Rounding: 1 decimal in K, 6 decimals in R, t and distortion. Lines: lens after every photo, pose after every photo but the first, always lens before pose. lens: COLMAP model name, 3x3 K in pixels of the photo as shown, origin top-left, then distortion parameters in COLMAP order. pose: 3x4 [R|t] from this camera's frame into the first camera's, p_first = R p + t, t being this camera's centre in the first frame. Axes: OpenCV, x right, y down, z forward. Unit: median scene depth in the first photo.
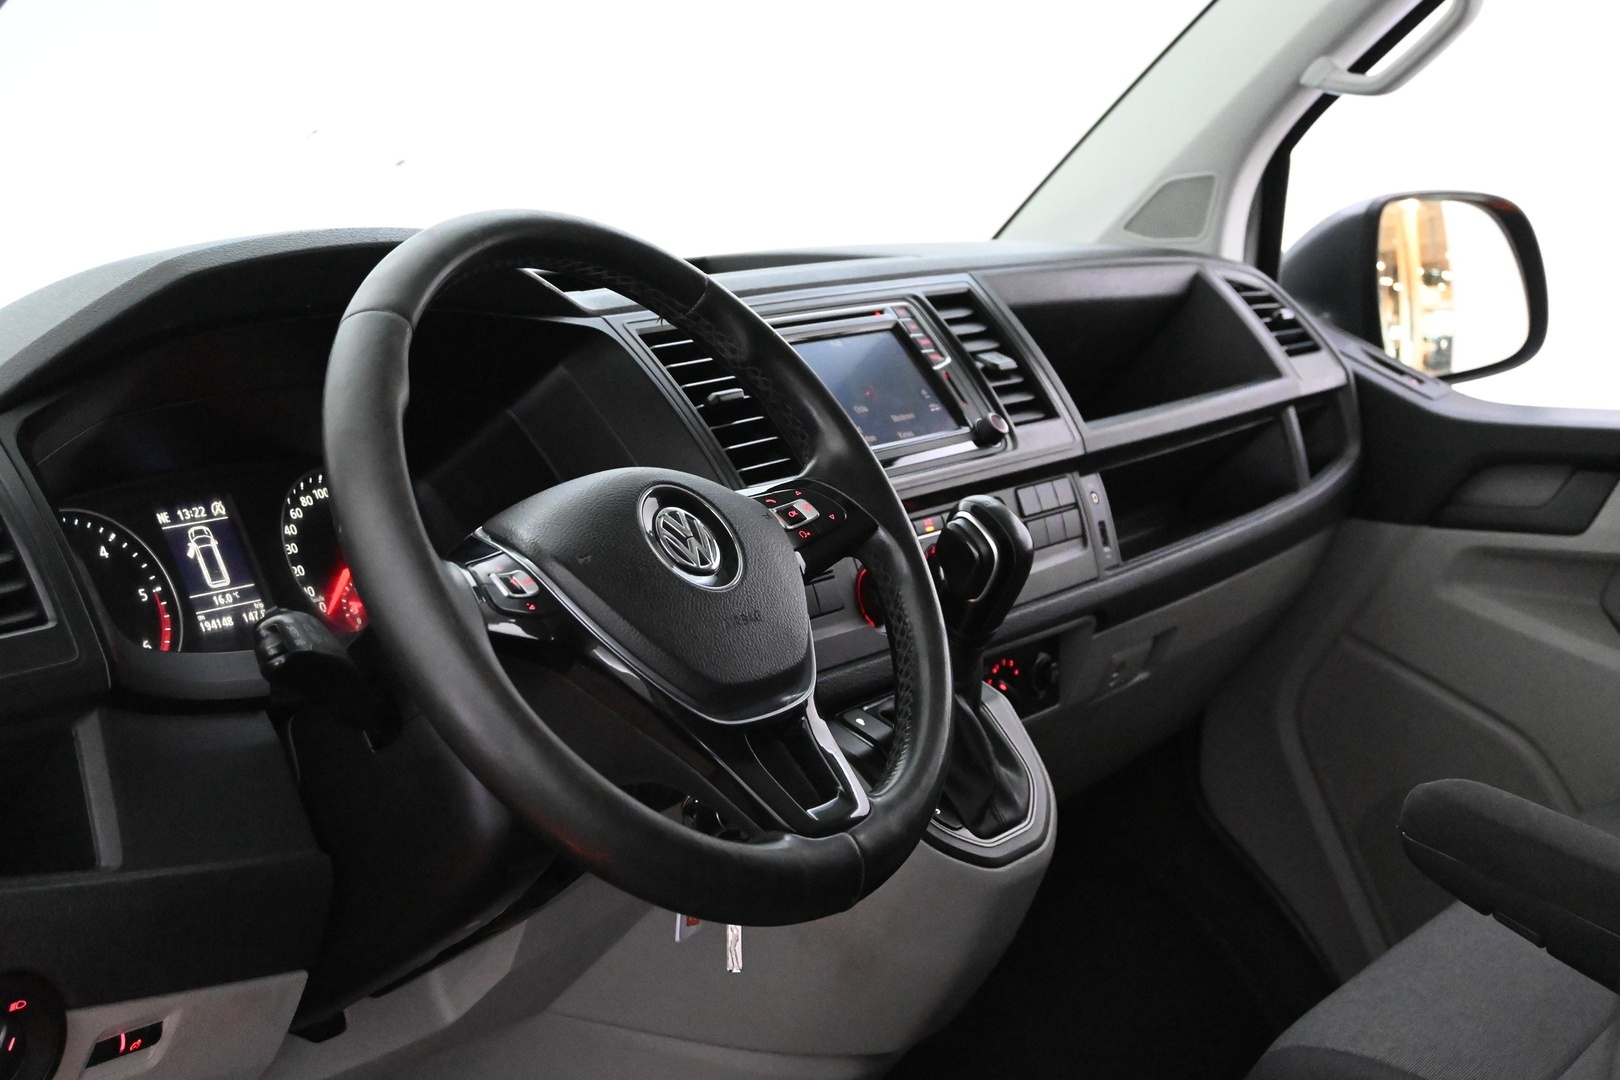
lens RADIAL K [[2517.6, 0, 808.4], [0, 2517.6, 534.9], [0, 0, 1]] dist [0.017559, 0.000000]
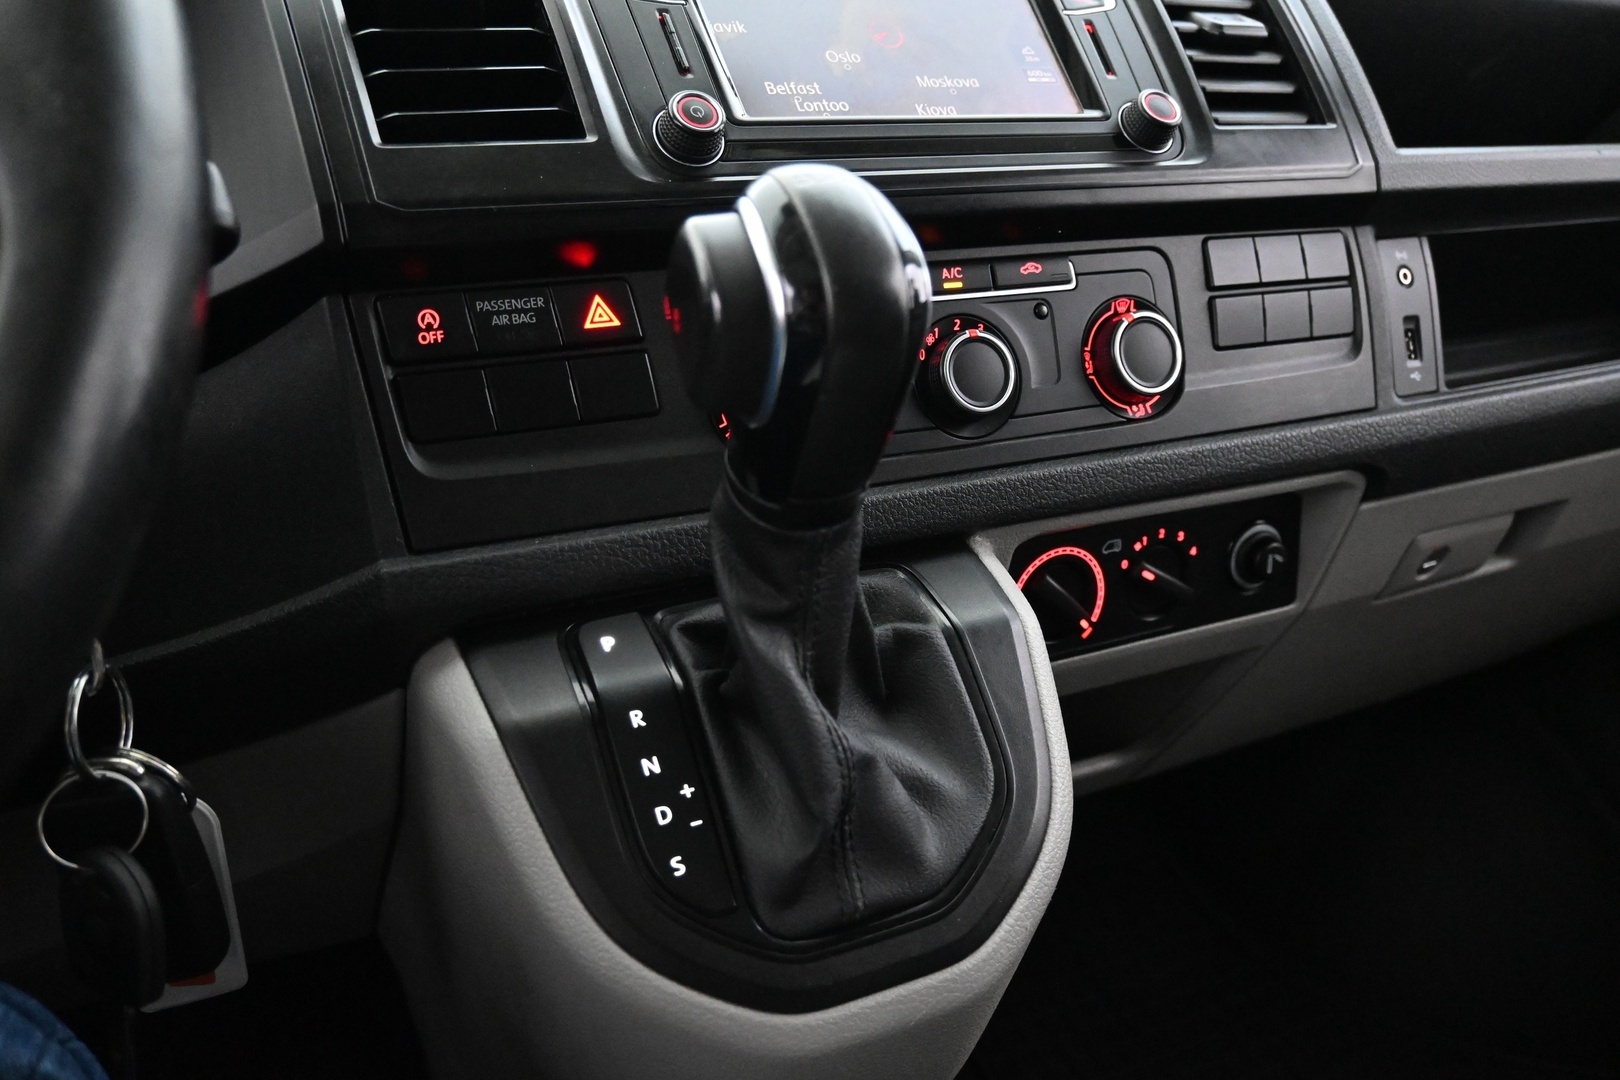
lens RADIAL K [[1291.8, 0, 811.6], [0, 1291.8, 531.3], [0, 0, 1]] dist [-0.000623, 0.003640]
pose [[0.873401, 0.133278, -0.468410, 0.151747], [-0.070180, 0.986229, 0.149757, 0.009756], [0.481919, -0.097925, 0.870726, 0.703306]]
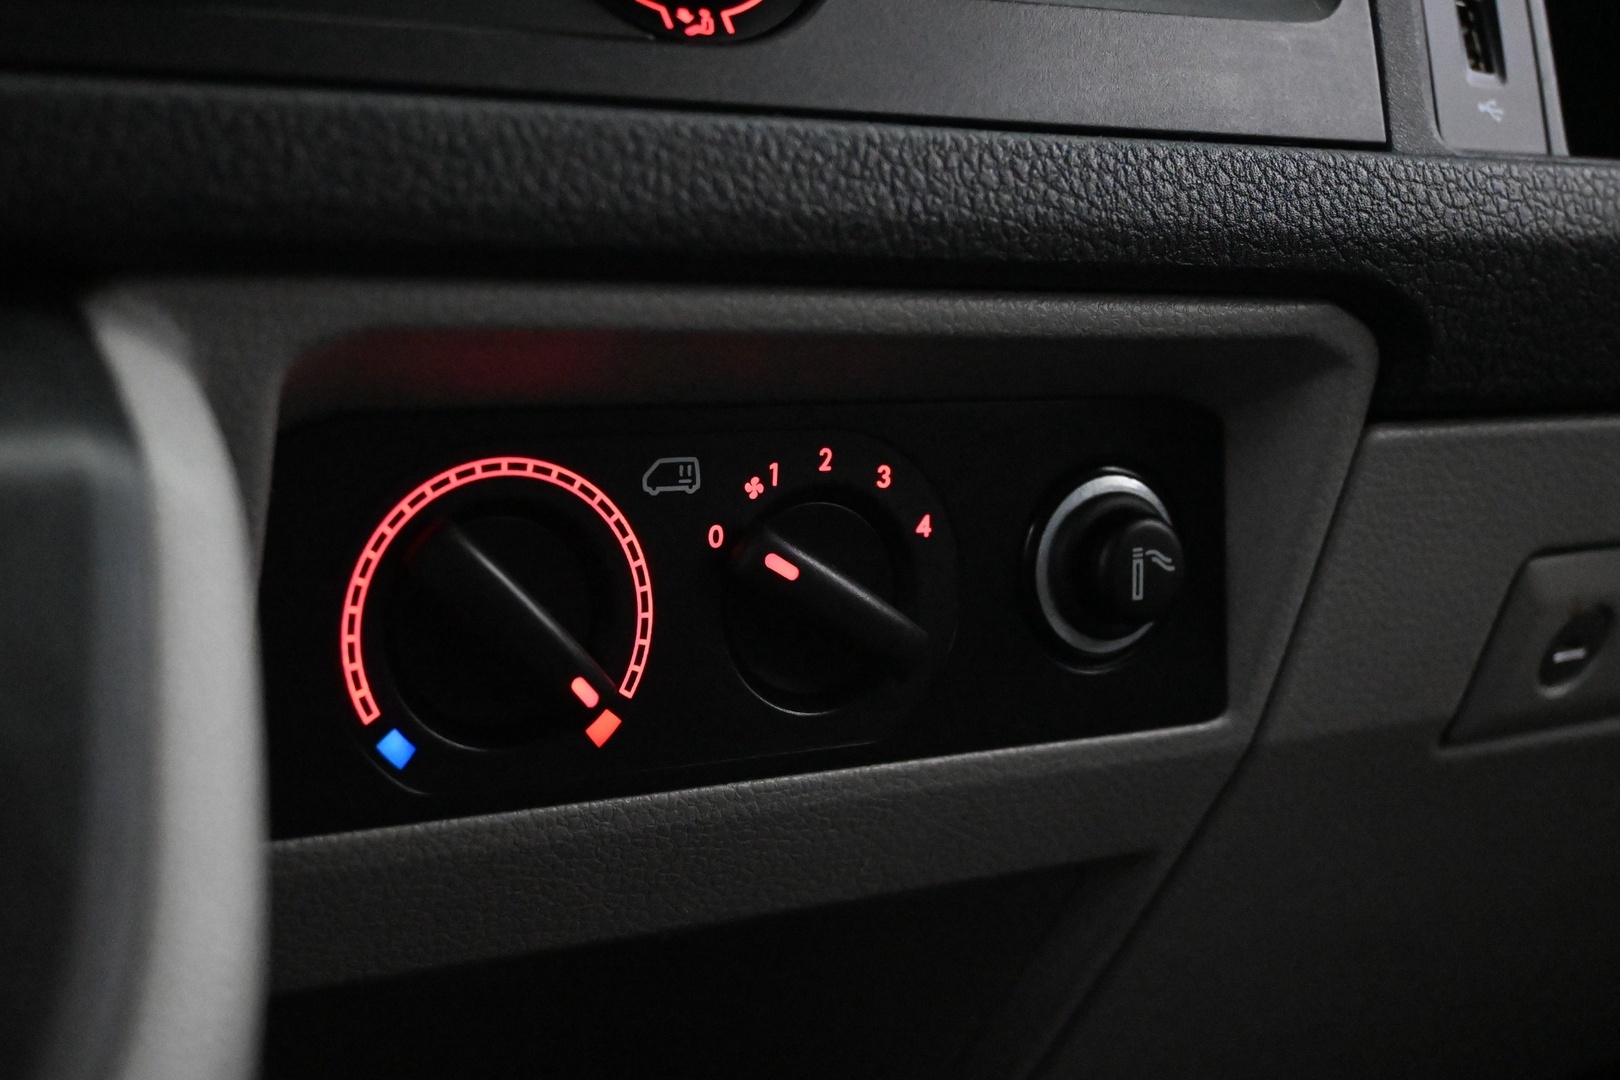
lens RADIAL K [[2255.1, 0, 808.5], [0, 2255.1, 537.9], [0, 0, 1]] dist [0.015696, 0.000000]
pose [[0.918434, 0.052917, -0.392018, 0.154749], [-0.080134, 0.995354, -0.053384, 0.068506], [0.387372, 0.080444, 0.918407, 0.837869]]
